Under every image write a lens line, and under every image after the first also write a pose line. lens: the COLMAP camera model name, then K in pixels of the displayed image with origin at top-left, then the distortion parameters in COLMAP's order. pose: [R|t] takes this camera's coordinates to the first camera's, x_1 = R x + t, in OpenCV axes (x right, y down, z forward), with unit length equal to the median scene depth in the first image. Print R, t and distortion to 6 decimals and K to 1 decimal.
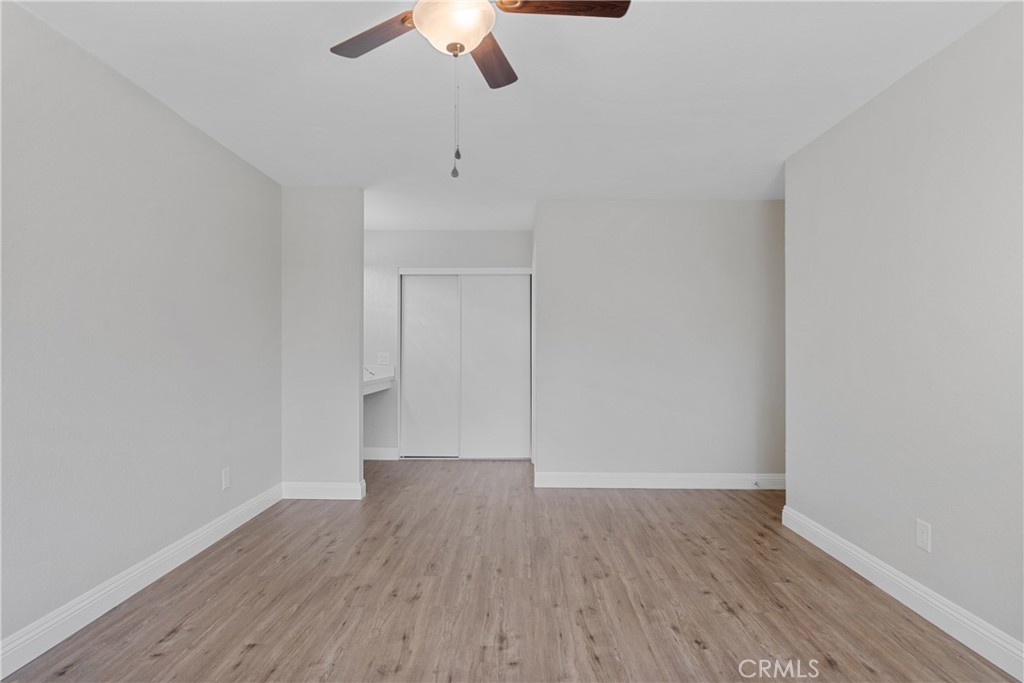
lens RADIAL K [[521.7, 0, 501.3], [0, 521.7, 358.7], [0, 0, 1]] dist [0.001246, 0.002203]
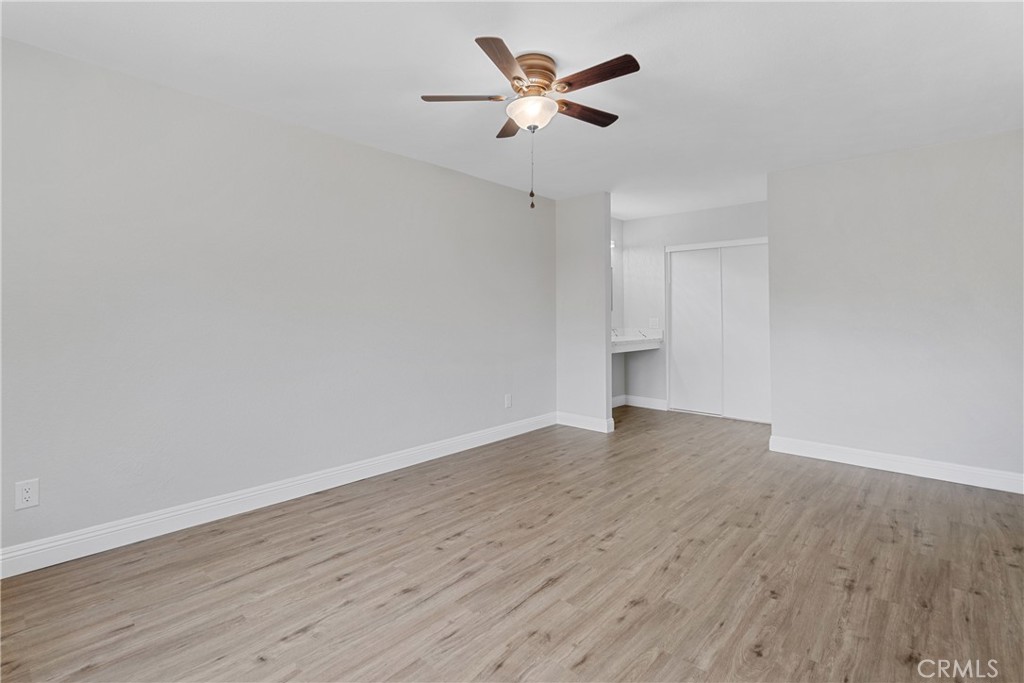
lens RADIAL K [[470.6, 0, 507.6], [0, 470.6, 311.0], [0, 0, 1]] dist [-0.005387, 0.002472]
pose [[0.763515, -0.006516, -0.645757, 0.416469], [-0.009682, 0.999721, -0.021535, -0.003988], [0.645717, 0.022695, 0.763240, -0.067146]]
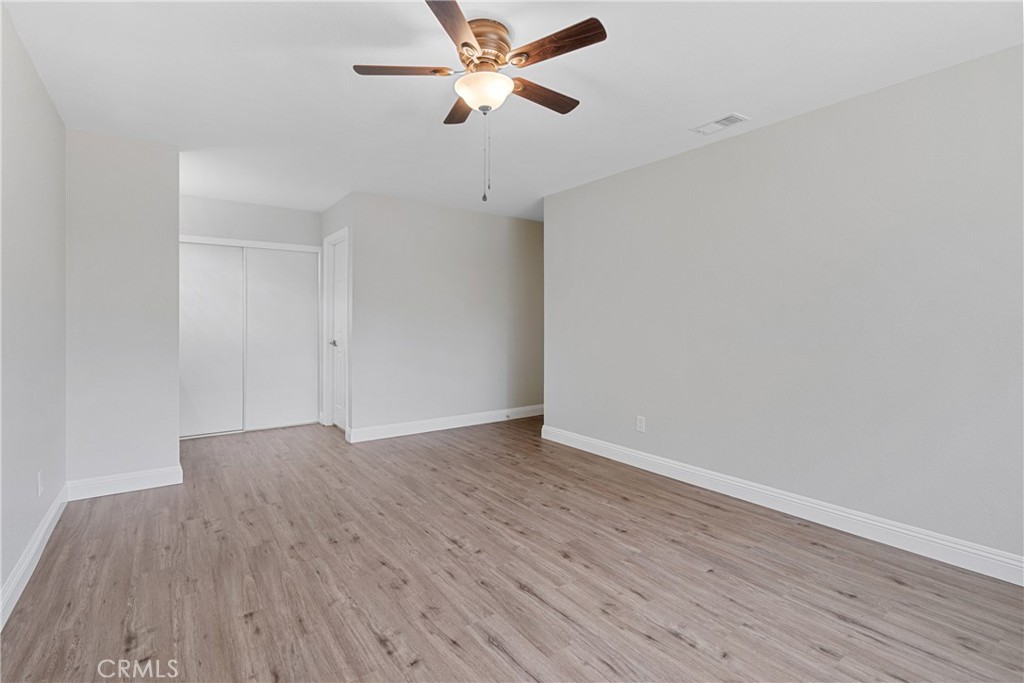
lens RADIAL K [[470.6, 0, 499.1], [0, 470.6, 330.4], [0, 0, 1]] dist [-0.005387, 0.002472]
pose [[0.802466, -0.012812, 0.596561, -0.441816], [0.009702, 0.999917, 0.008424, -0.006636], [-0.596619, -0.000972, 0.802524, -0.019165]]
